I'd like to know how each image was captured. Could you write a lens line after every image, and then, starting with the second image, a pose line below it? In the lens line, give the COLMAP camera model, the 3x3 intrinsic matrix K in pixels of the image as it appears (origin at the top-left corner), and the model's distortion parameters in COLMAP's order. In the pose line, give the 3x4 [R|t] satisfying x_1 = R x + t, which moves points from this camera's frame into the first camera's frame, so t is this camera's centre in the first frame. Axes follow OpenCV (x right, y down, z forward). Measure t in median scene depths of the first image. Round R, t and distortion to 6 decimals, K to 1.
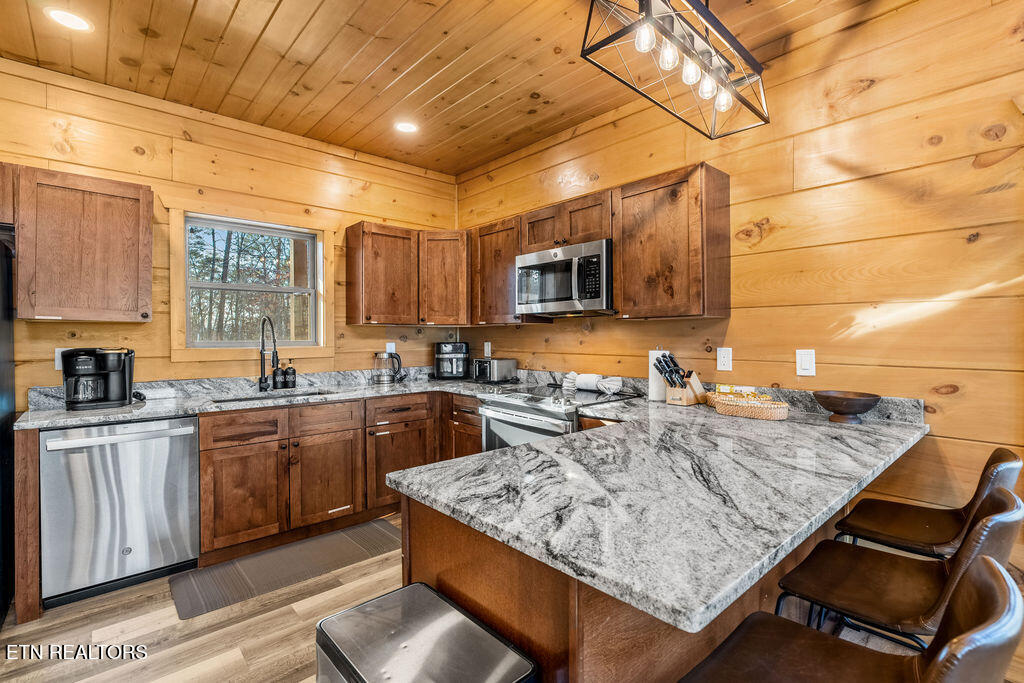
lens RADIAL K [[468.0, 0, 508.3], [0, 468.0, 342.6], [0, 0, 1]] dist [-0.006838, 0.001639]
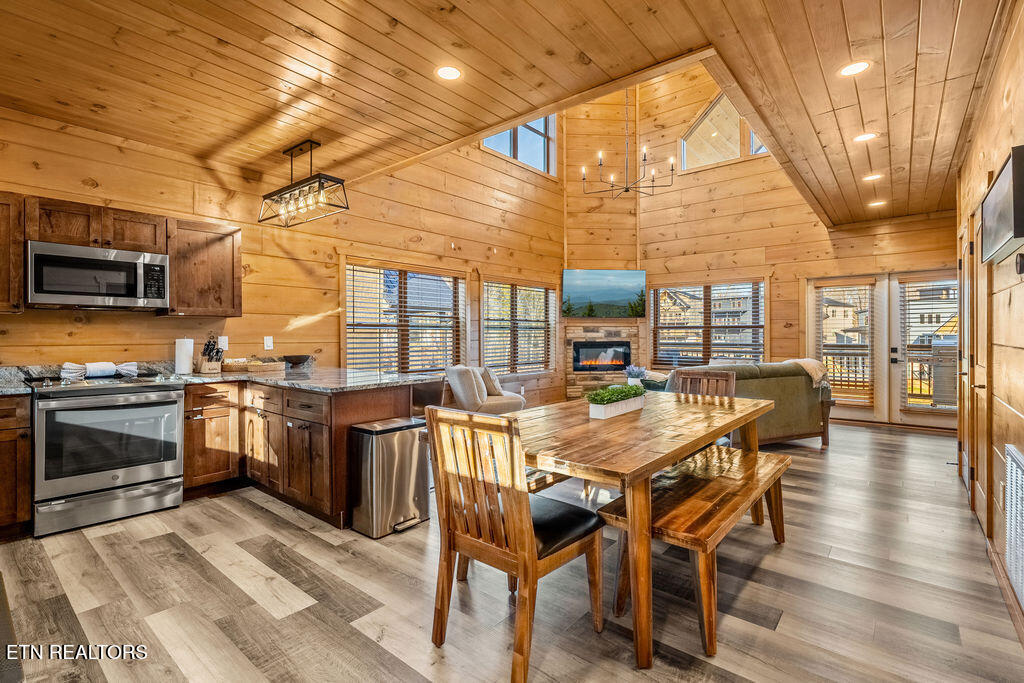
lens RADIAL K [[468.0, 0, 506.2], [0, 468.0, 337.9], [0, 0, 1]] dist [-0.006838, 0.001639]
pose [[-0.135522, -0.001665, 0.990773, -1.147932], [0.016372, 0.999858, 0.003920, 0.023152], [-0.990639, 0.016752, -0.135476, 0.215850]]
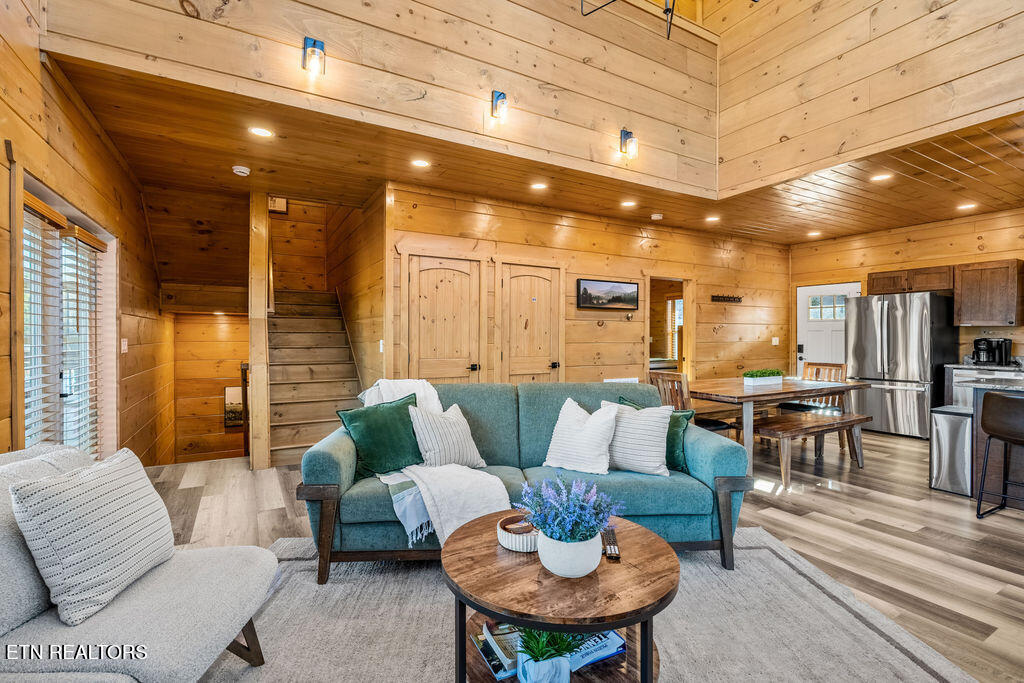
lens RADIAL K [[468.0, 0, 502.4], [0, 468.0, 337.9], [0, 0, 1]] dist [-0.006838, 0.001639]
pose [[-0.212535, 0.009232, -0.977110, 1.545762], [-0.013790, 0.999827, 0.012446, 0.013230], [0.977056, 0.016119, -0.212371, -0.686210]]
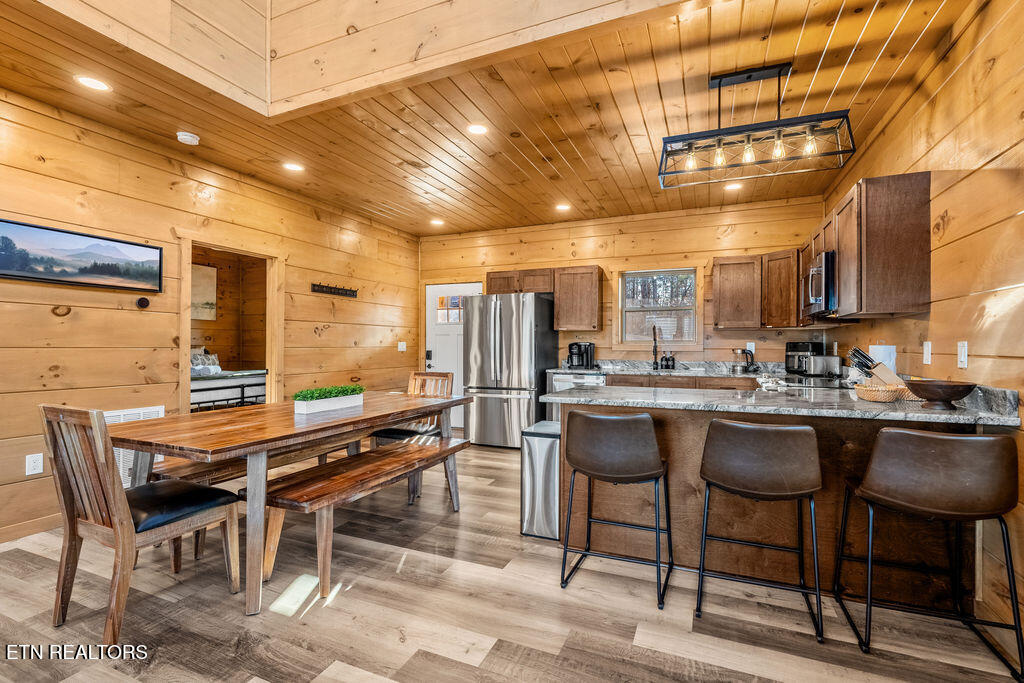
lens RADIAL K [[468.0, 0, 515.5], [0, 468.0, 343.3], [0, 0, 1]] dist [-0.006838, 0.001639]
pose [[0.433038, 0.001515, -0.901375, 0.877311], [-0.018115, 0.999811, -0.007022, 0.033373], [0.901194, 0.019370, 0.432983, -0.210804]]
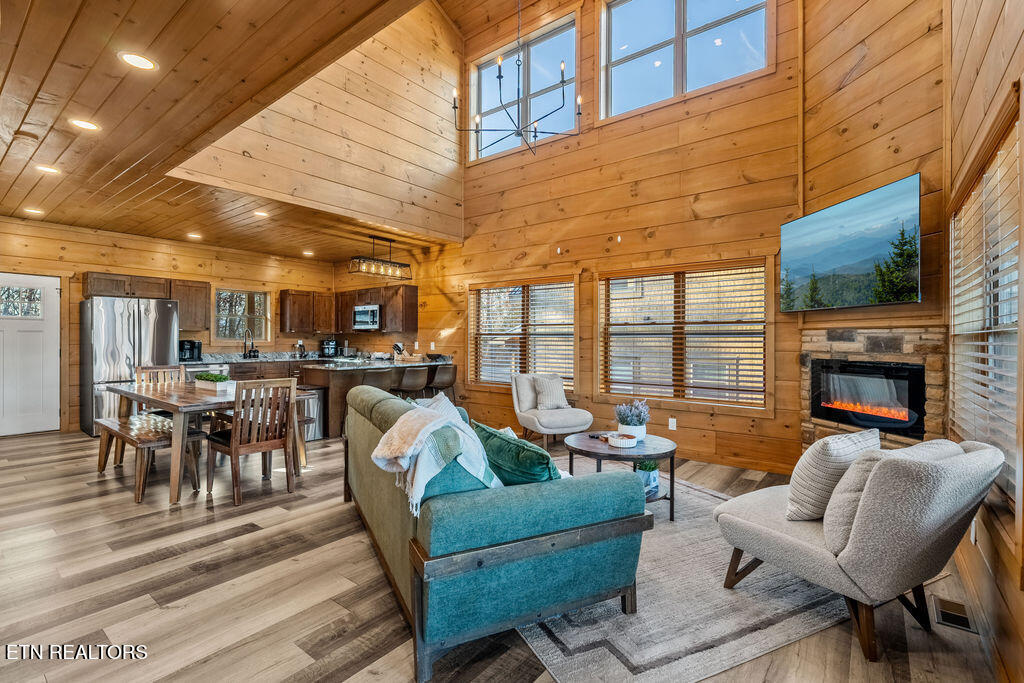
lens RADIAL K [[468.0, 0, 509.6], [0, 468.0, 341.7], [0, 0, 1]] dist [-0.006838, 0.001639]
pose [[0.984402, 0.008665, 0.175720, 0.467622], [-0.007074, 0.999928, -0.009679, 0.031377], [-0.175791, 0.008285, 0.984393, -1.887719]]
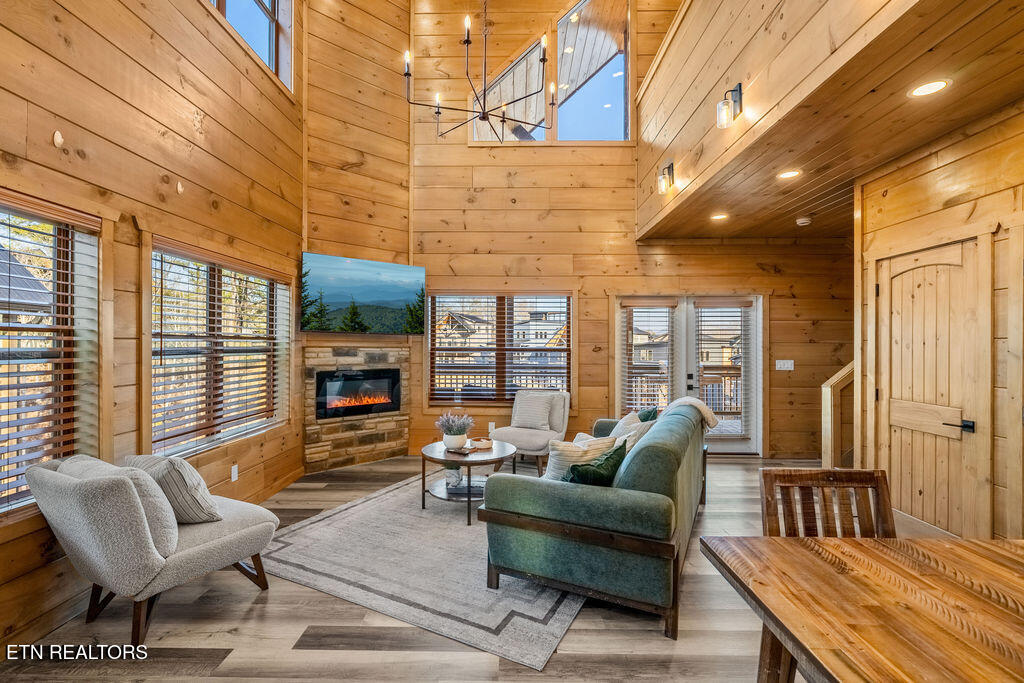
lens RADIAL K [[468.0, 0, 506.5], [0, 468.0, 344.5], [0, 0, 1]] dist [-0.006838, 0.001639]
pose [[-0.731850, 0.004013, 0.681454, -0.077647], [0.008783, 0.999955, 0.003544, -0.039243], [-0.681409, 0.008579, -0.731853, 0.223937]]
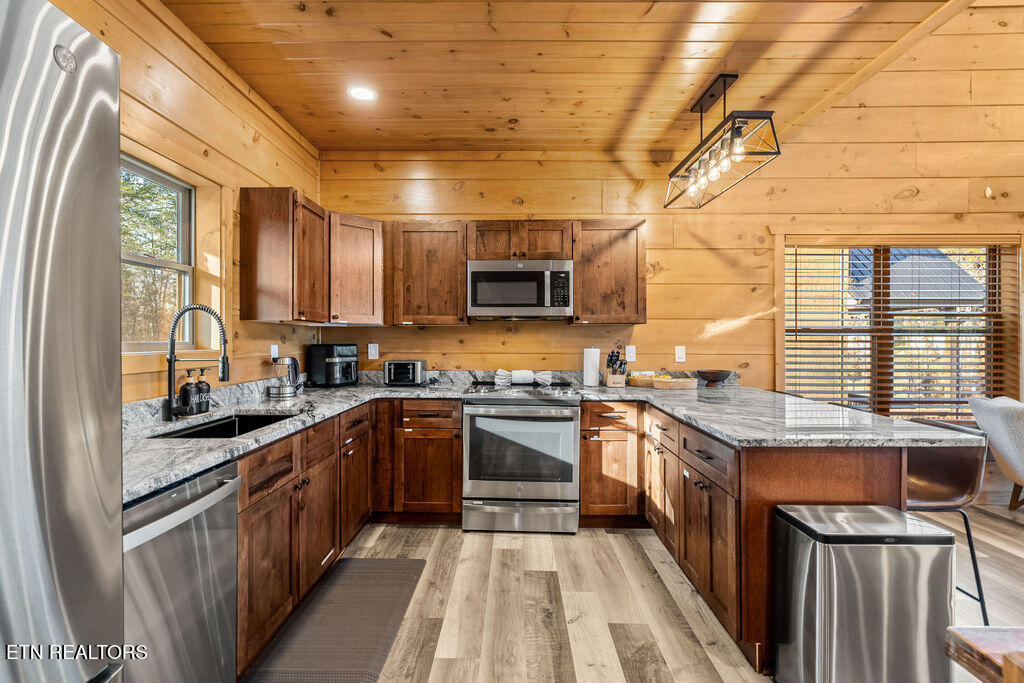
lens RADIAL K [[468.0, 0, 508.7], [0, 468.0, 338.7], [0, 0, 1]] dist [-0.006838, 0.001639]
pose [[0.682230, 0.003715, 0.731128, -0.763890], [0.006167, 0.999922, -0.010835, 0.001853], [-0.731112, 0.011901, 0.682154, 0.254849]]
